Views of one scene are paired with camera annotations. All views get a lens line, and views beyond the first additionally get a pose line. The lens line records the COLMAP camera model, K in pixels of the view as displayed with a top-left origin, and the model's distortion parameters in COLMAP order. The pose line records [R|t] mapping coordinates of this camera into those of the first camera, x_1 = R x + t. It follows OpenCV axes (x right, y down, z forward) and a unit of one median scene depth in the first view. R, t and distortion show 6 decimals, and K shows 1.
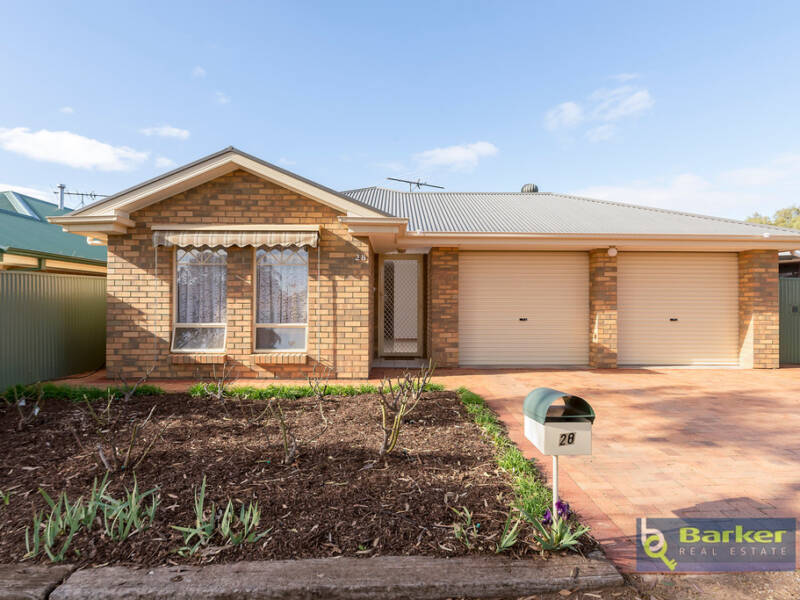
lens RADIAL K [[473.5, 0, 400.0], [0, 473.5, 300.0], [0, 0, 1]] dist [-0.000731, -0.000926]
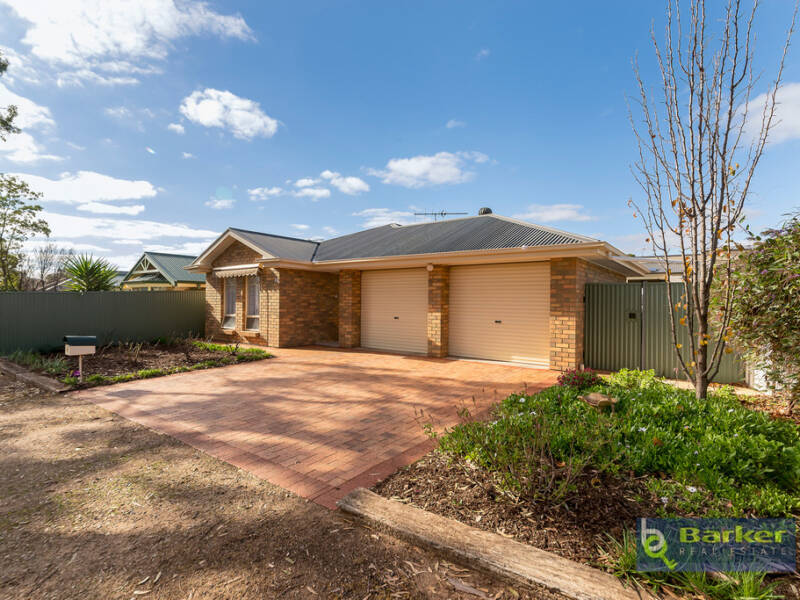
lens RADIAL K [[408.1, 0, 400.0], [0, 408.1, 300.0], [0, 0, 1]] dist [-0.006156, -0.000135]
pose [[0.784260, 0.000483, -0.620432, 1.248705], [-0.003530, 0.999987, -0.003683, -0.009075], [0.620422, 0.005079, 0.784252, 0.078569]]
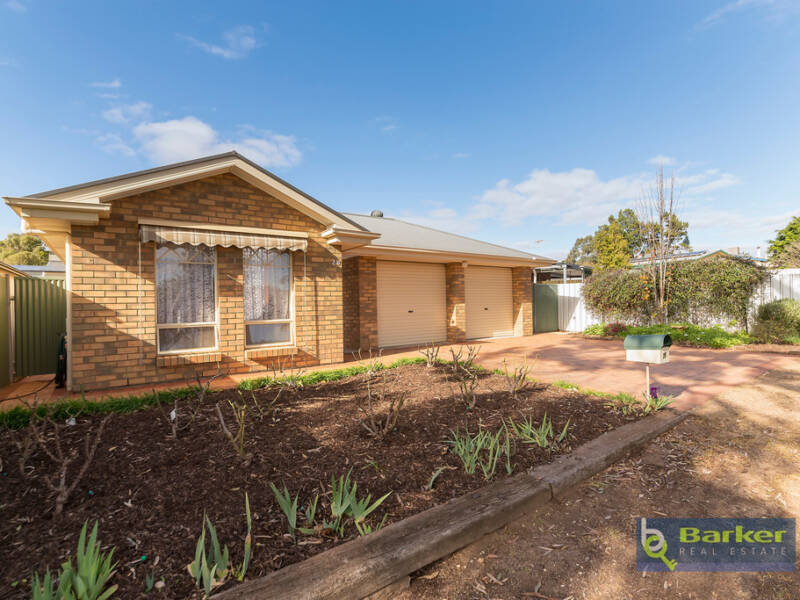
lens RADIAL K [[408.1, 0, 400.0], [0, 408.1, 300.0], [0, 0, 1]] dist [-0.006156, -0.000135]
pose [[0.817871, -0.013177, 0.575250, -0.550806], [0.015088, 0.999885, 0.001452, 0.006808], [-0.575204, 0.007492, 0.817976, 0.057707]]
